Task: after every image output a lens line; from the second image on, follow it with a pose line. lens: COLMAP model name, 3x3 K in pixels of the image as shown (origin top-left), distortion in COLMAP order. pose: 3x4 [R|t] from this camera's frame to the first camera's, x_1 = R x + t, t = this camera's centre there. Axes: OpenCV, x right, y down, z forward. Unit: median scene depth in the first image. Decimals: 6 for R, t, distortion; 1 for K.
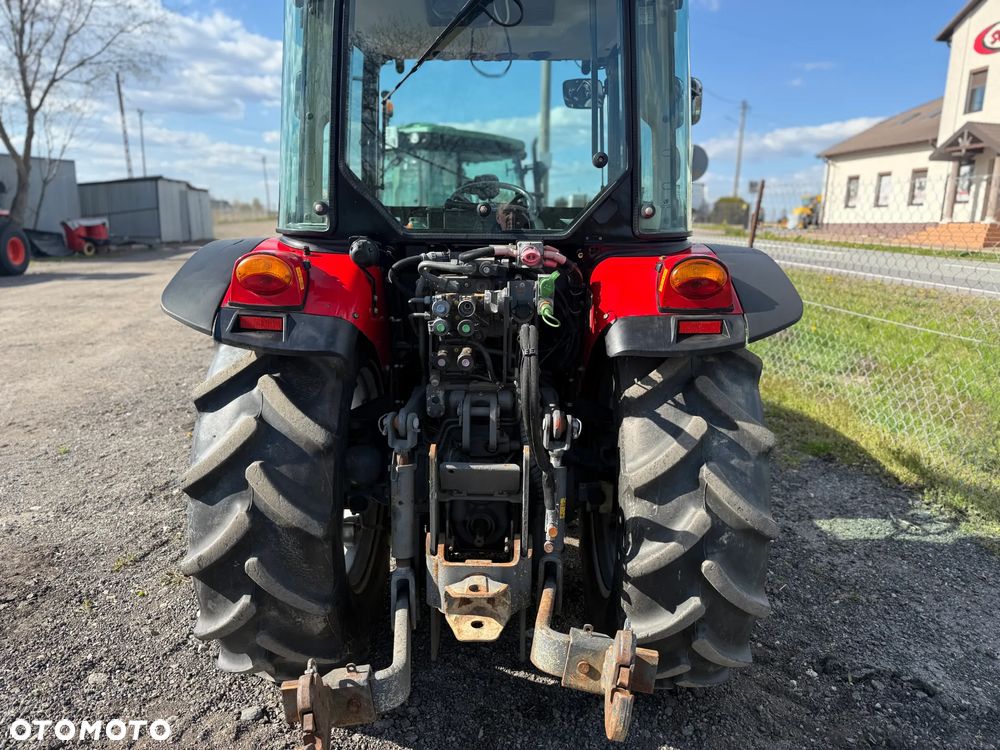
lens RADIAL K [[709.0, 0, 495.3], [0, 709.0, 381.7], [0, 0, 1]] dist [0.031192, -0.050309]
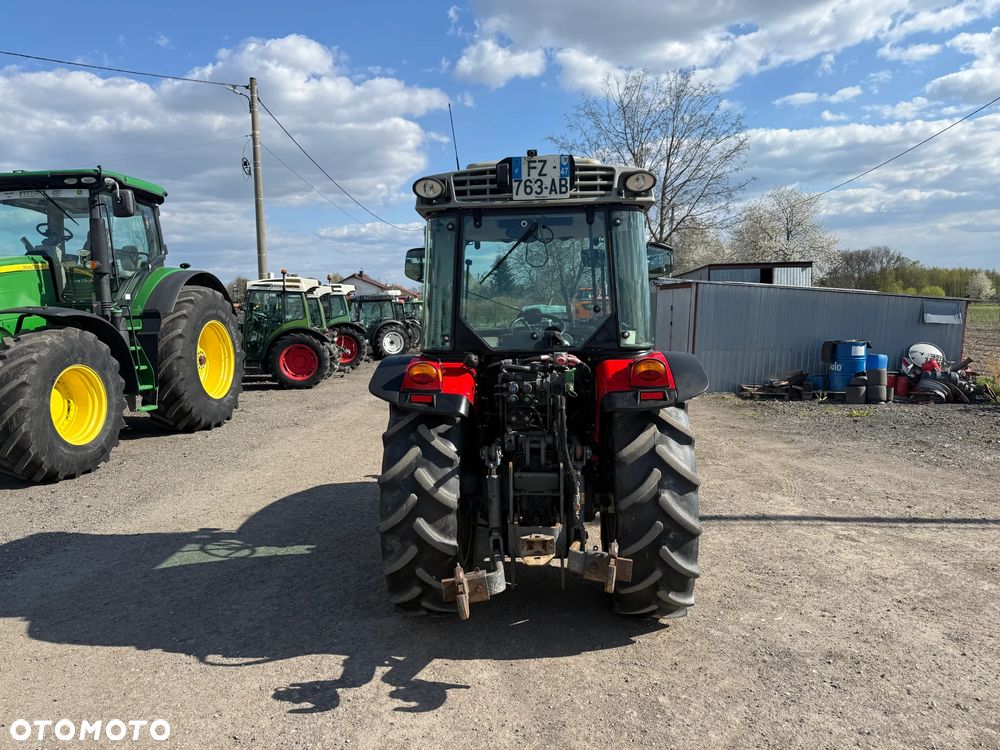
lens RADIAL K [[709.0, 0, 495.3], [0, 709.0, 381.7], [0, 0, 1]] dist [0.031192, -0.050309]
pose [[0.998335, -0.024349, -0.052284, -0.025077], [0.016908, 0.990243, -0.138319, 0.128574], [0.055142, 0.137205, 0.989007, -0.816570]]
